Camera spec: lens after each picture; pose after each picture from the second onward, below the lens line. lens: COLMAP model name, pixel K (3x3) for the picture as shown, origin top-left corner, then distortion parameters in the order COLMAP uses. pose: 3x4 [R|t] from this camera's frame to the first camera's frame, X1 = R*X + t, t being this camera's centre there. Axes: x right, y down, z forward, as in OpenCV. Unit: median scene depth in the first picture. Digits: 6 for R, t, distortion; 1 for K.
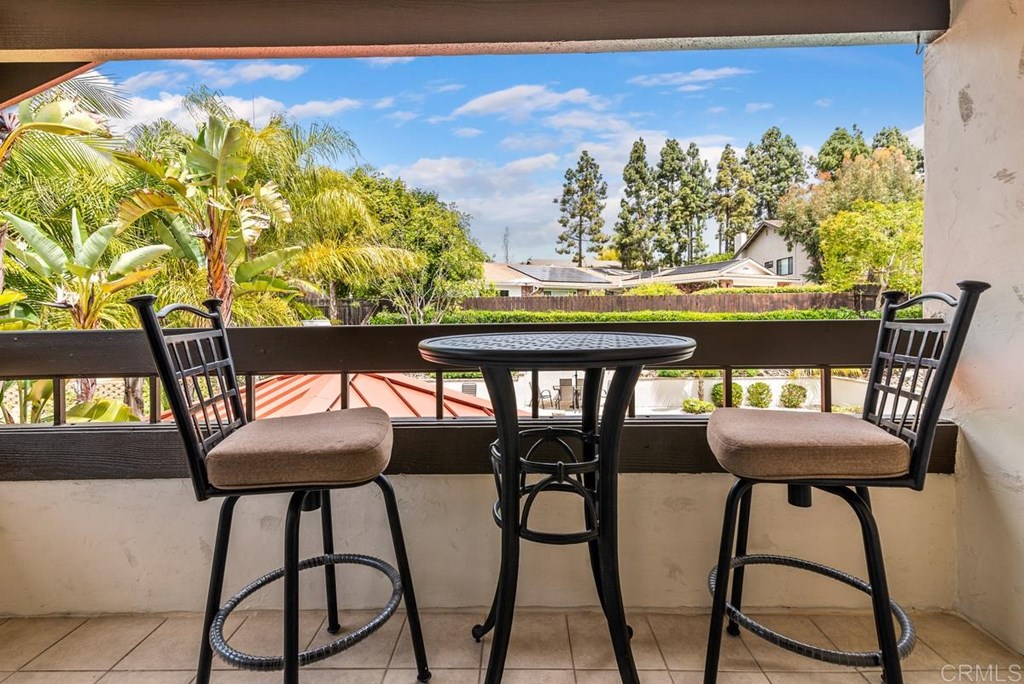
lens RADIAL K [[448.8, 0, 513.4], [0, 448.8, 321.6], [0, 0, 1]] dist [0.000418, 0.000004]
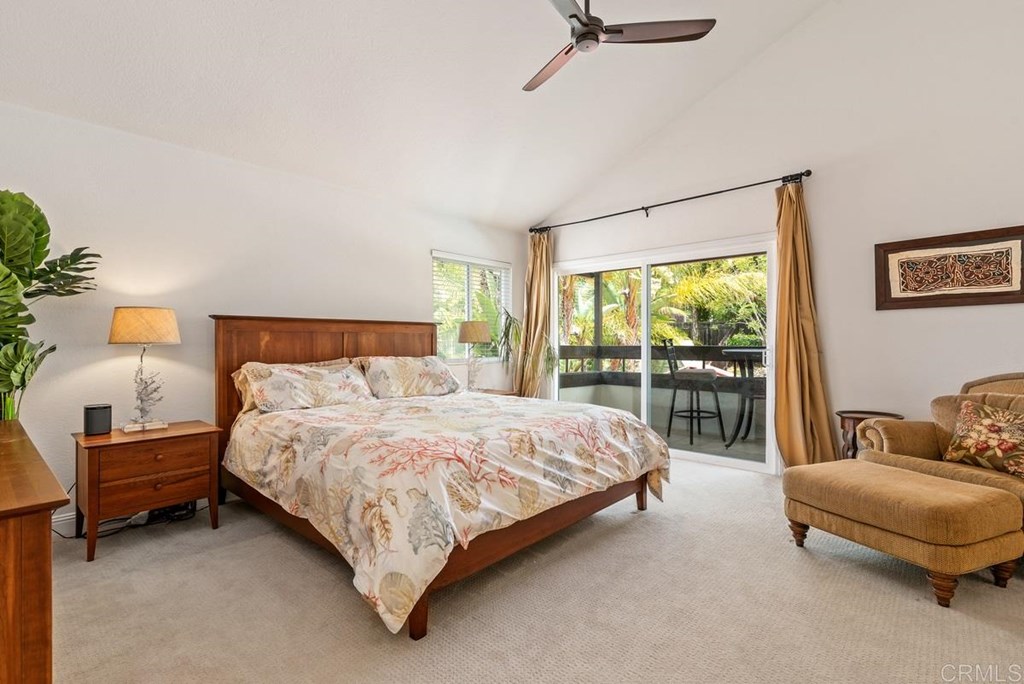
lens RADIAL K [[474.4, 0, 512.0], [0, 474.4, 342.0], [0, 0, 1]] dist [-0.000598, -0.000038]
pose [[0.733936, 0.012622, -0.679101, 0.106104], [-0.010886, 0.999917, 0.006819, -0.002851], [0.679131, 0.002388, 0.734013, -0.280263]]
